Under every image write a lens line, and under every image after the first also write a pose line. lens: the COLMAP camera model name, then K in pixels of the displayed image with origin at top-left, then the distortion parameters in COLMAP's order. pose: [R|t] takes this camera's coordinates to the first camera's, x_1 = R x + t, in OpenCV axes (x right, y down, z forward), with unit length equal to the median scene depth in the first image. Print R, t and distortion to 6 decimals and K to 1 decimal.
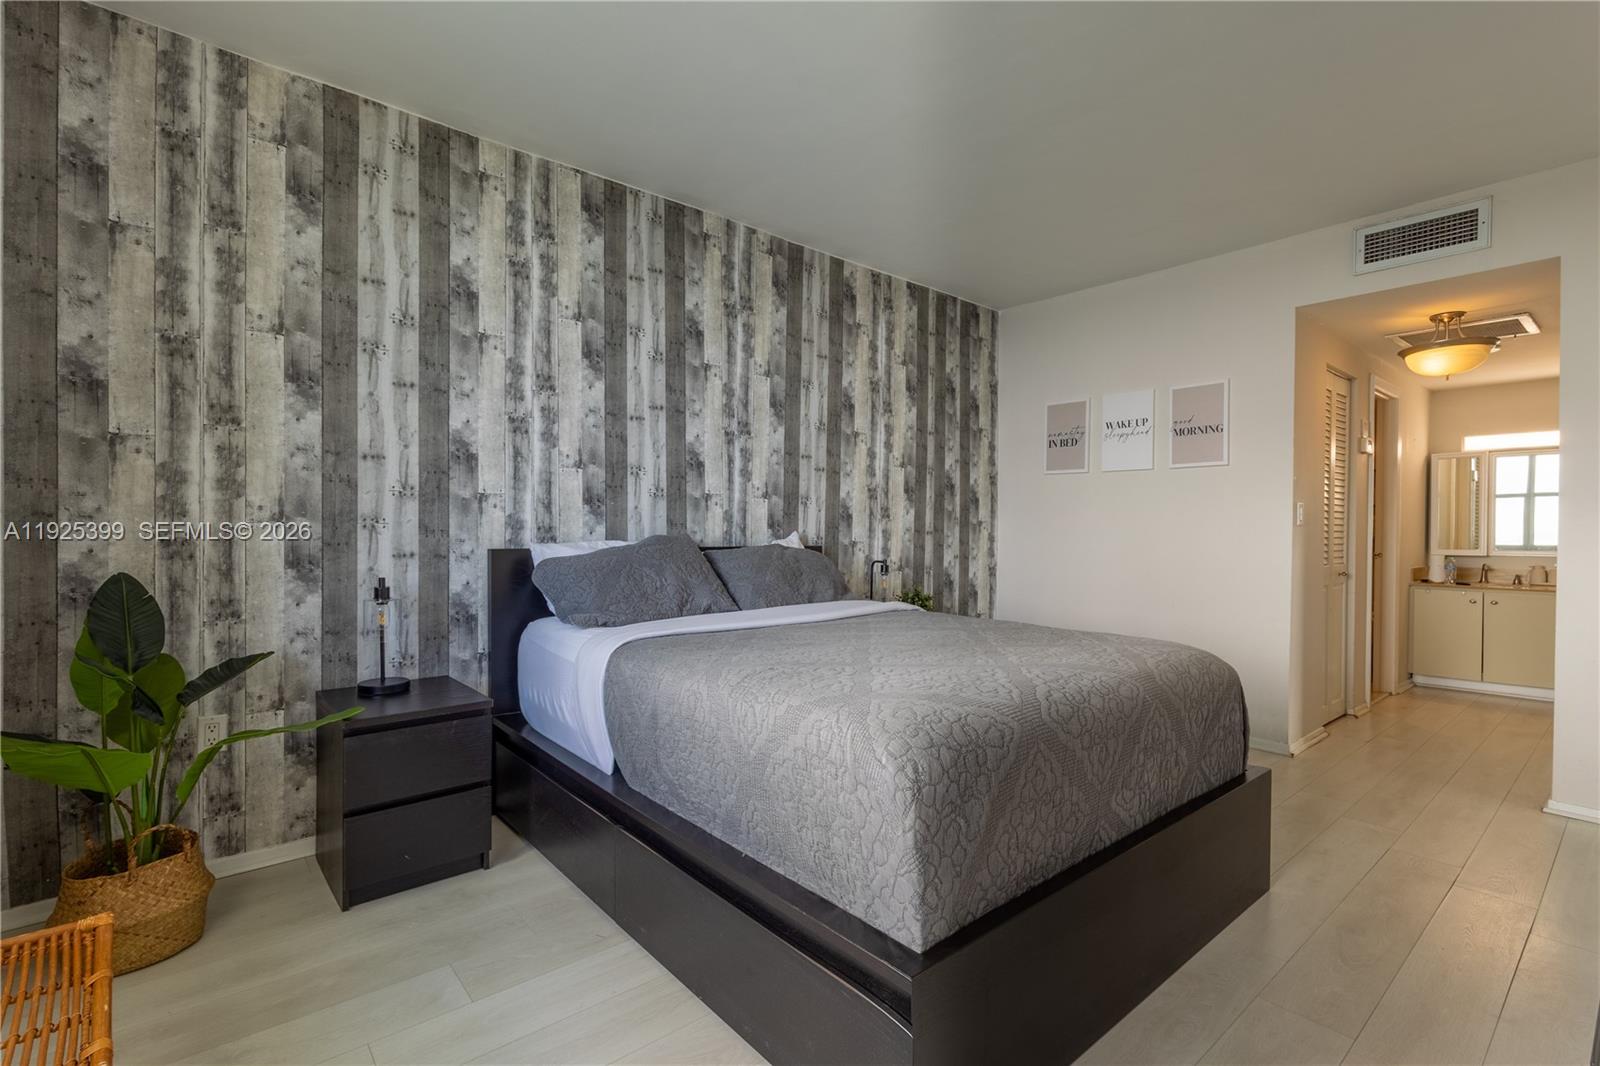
lens RADIAL K [[732.2, 0, 799.0], [0, 732.2, 534.4], [0, 0, 1]] dist [0.006123, 0.000710]
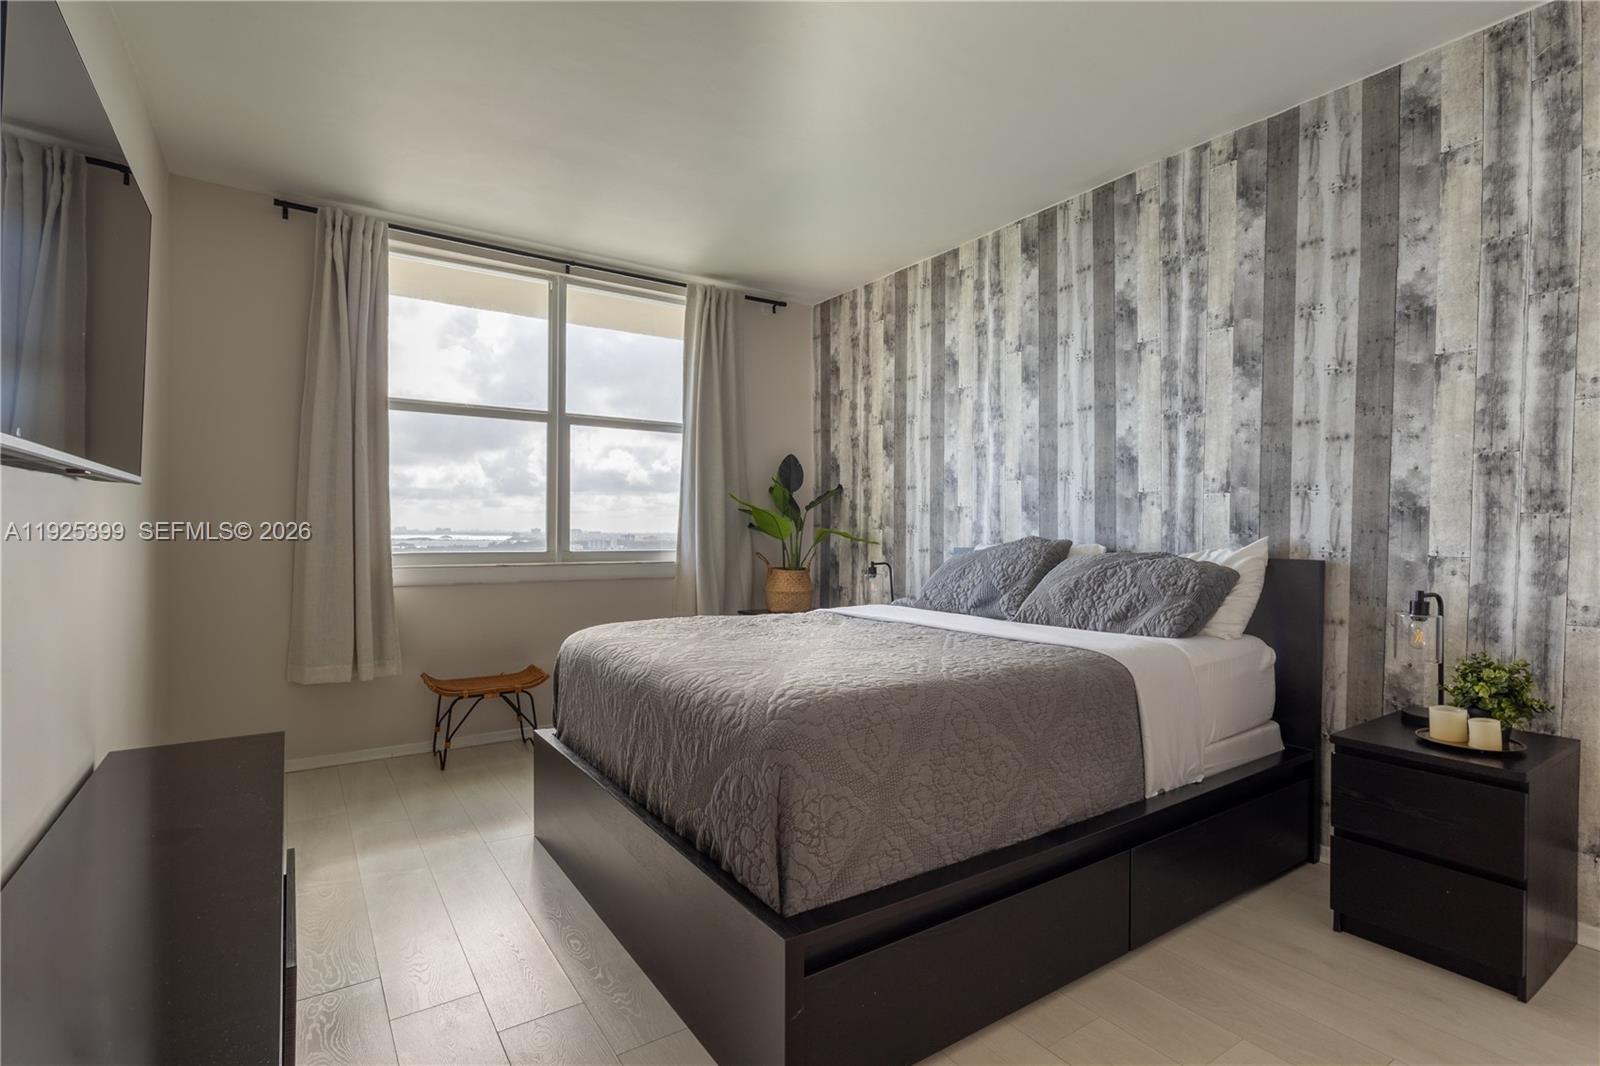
lens RADIAL K [[776.3, 0, 801.3], [0, 776.3, 535.2], [0, 0, 1]] dist [-0.002485, 0.000031]
pose [[-0.112423, -0.000237, -0.993660, 0.839002], [-0.013822, 0.999904, 0.001326, -0.000744], [0.993564, 0.013883, -0.112416, 0.713765]]
